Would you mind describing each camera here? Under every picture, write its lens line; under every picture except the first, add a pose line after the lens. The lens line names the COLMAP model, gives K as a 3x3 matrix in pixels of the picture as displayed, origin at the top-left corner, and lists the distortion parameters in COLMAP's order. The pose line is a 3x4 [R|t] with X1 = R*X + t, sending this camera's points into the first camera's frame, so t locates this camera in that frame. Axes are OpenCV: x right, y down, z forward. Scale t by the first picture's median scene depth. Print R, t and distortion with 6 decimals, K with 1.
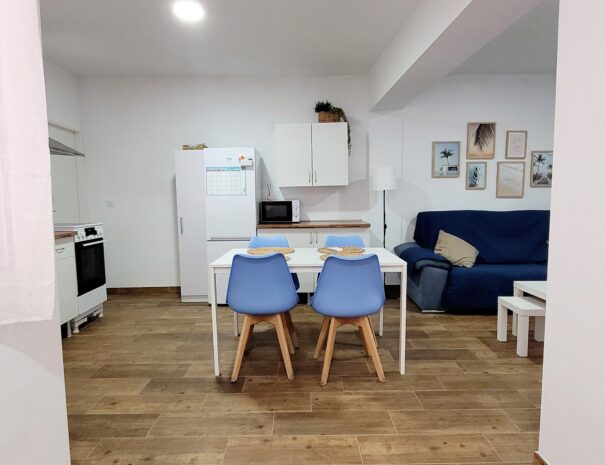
lens RADIAL K [[372.2, 0, 302.5], [0, 372.2, 232.5], [0, 0, 1]] dist [0.005685, 0.001318]
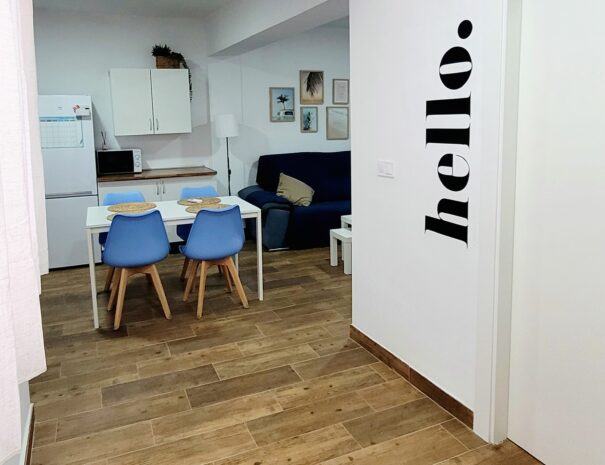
lens RADIAL K [[485.0, 0, 295.7], [0, 485.0, 174.2], [0, 0, 1]] dist [-0.005708, -0.002110]
pose [[0.919592, -0.052521, 0.389348, -0.138540], [0.044459, 0.998570, 0.029693, -0.045616], [-0.390351, -0.009996, 0.920612, -0.308954]]
